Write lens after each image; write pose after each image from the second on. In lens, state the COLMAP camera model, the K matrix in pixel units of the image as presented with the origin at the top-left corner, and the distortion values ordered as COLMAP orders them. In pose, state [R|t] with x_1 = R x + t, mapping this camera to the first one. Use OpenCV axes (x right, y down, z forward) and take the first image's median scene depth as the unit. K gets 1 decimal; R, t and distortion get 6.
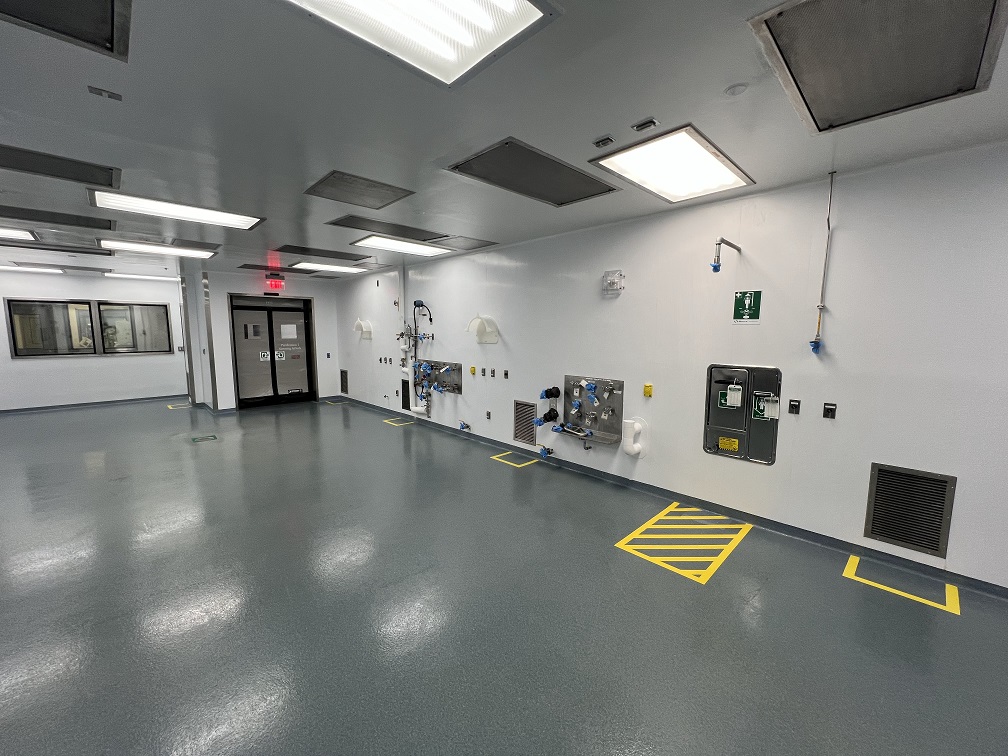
lens RADIAL K [[401.0, 0, 502.9], [0, 401.0, 376.8], [0, 0, 1]] dist [-0.003877, -0.000374]
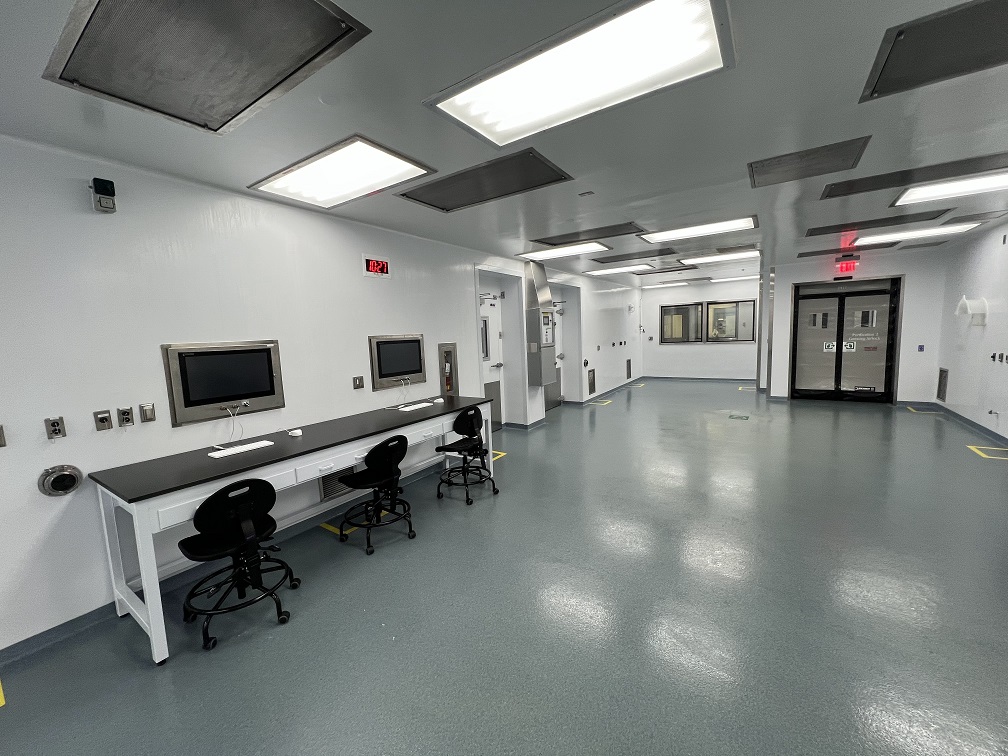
lens RADIAL K [[401.0, 0, 499.3], [0, 401.0, 376.1], [0, 0, 1]] dist [-0.003877, -0.000374]
pose [[0.197198, 0.095598, -0.975692, 0.163826], [-0.070643, 0.994033, 0.083117, -0.007075], [0.977815, 0.052535, 0.202775, 0.068392]]
